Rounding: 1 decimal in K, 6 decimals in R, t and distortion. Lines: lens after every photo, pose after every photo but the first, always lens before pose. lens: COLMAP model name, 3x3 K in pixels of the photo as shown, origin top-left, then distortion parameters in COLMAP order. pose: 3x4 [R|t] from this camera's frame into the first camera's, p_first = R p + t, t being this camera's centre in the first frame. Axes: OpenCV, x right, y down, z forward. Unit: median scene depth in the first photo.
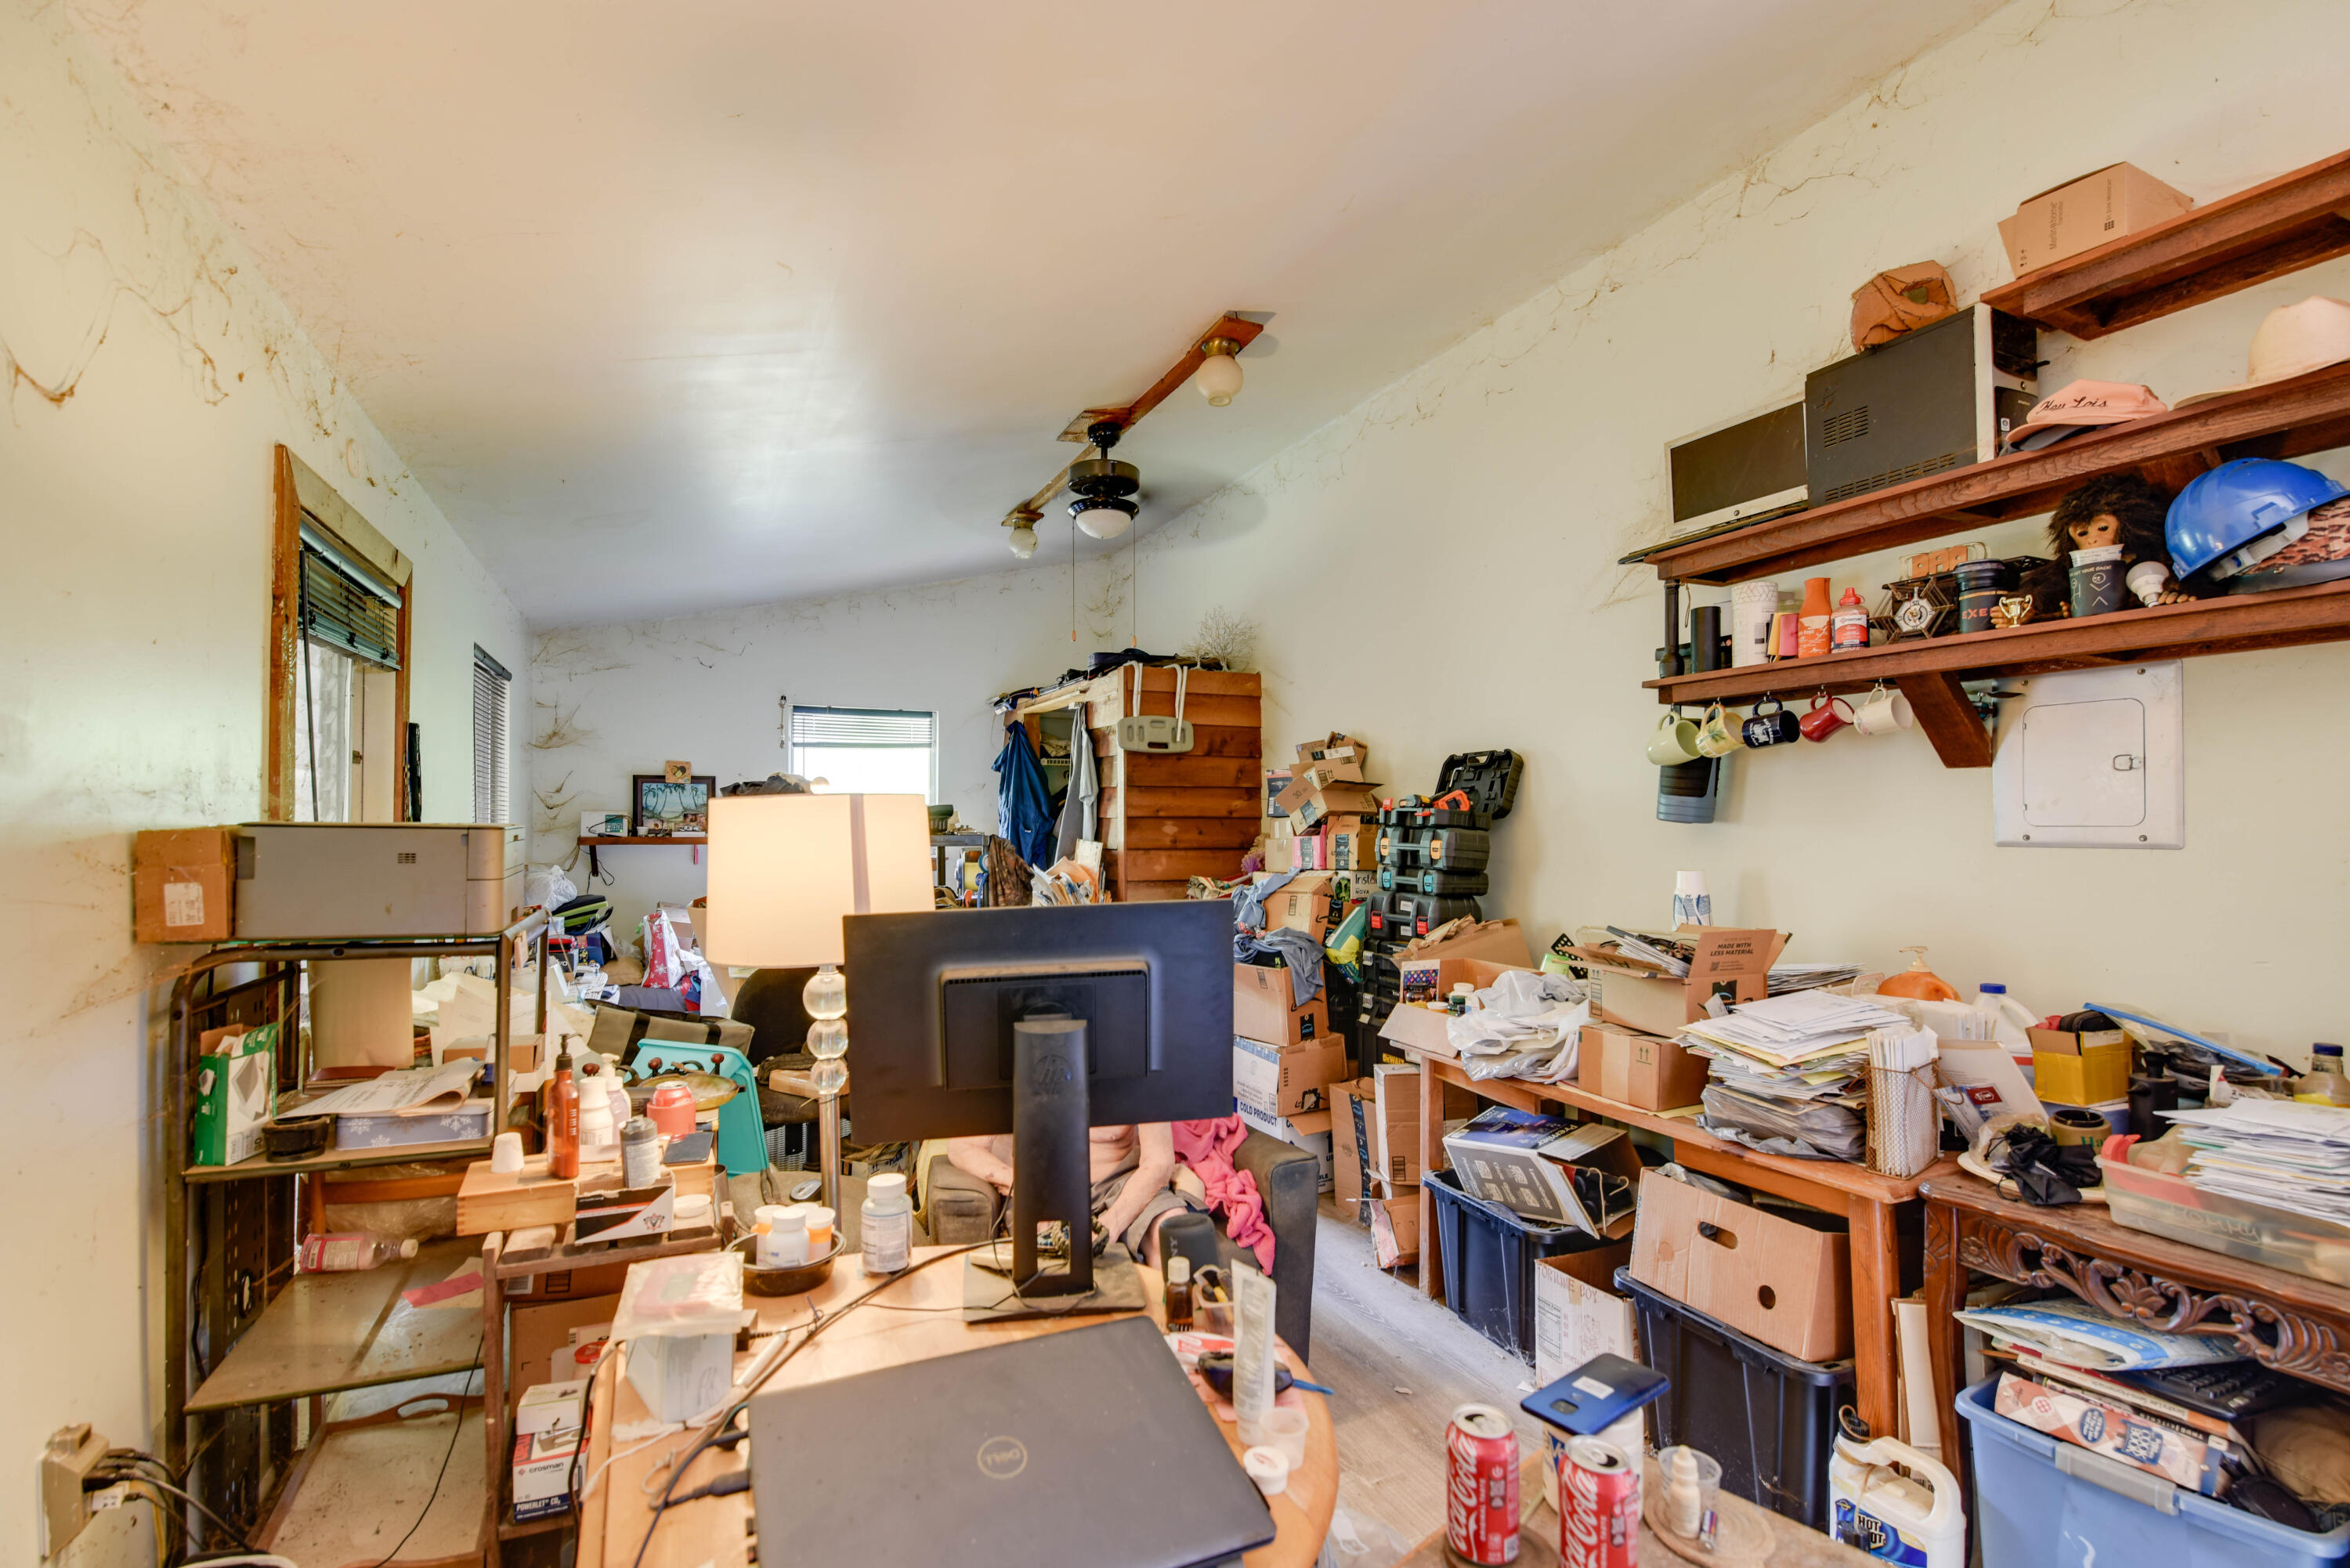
lens RADIAL K [[1046.3, 0, 1114.6], [0, 1046.3, 826.4], [0, 0, 1]] dist [-0.015747, -0.003468]
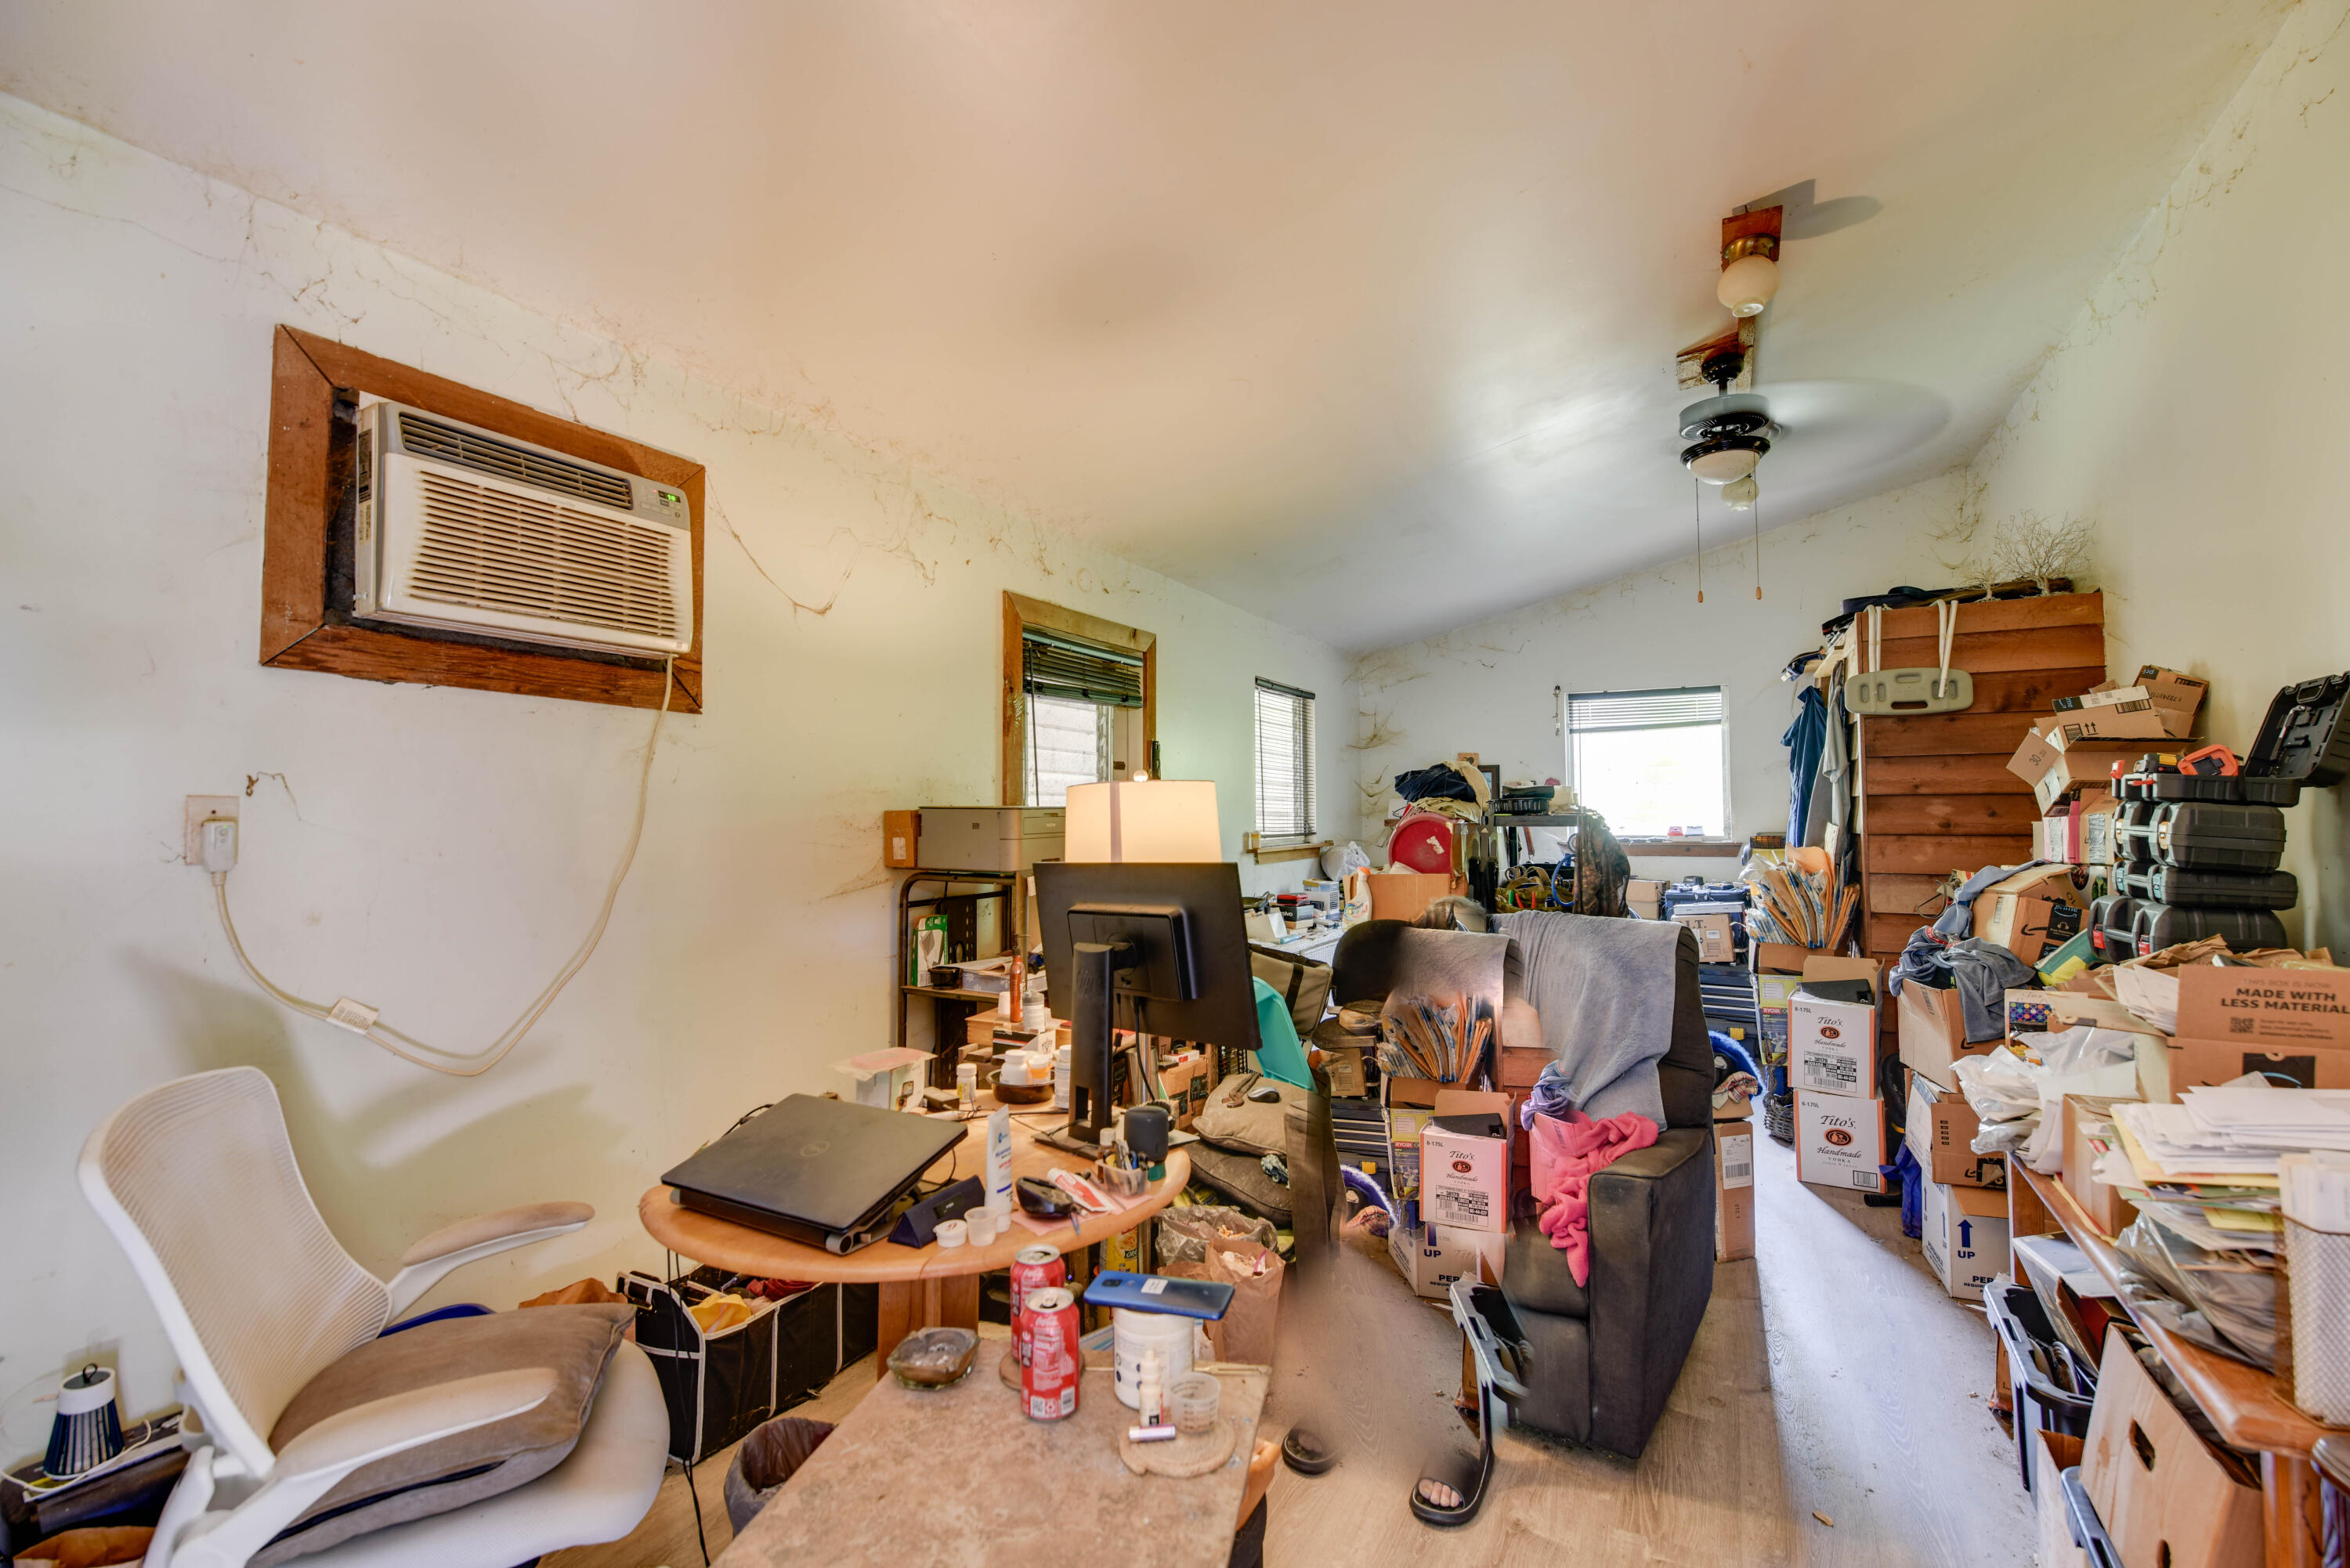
lens RADIAL K [[1046.3, 0, 1177.6], [0, 1046.3, 782.3], [0, 0, 1]] dist [-0.015747, -0.003468]
pose [[0.601355, -0.027846, -0.798497, 0.341900], [0.003335, 0.999471, -0.032343, 0.005639], [0.798975, 0.016787, 0.601130, 0.075844]]
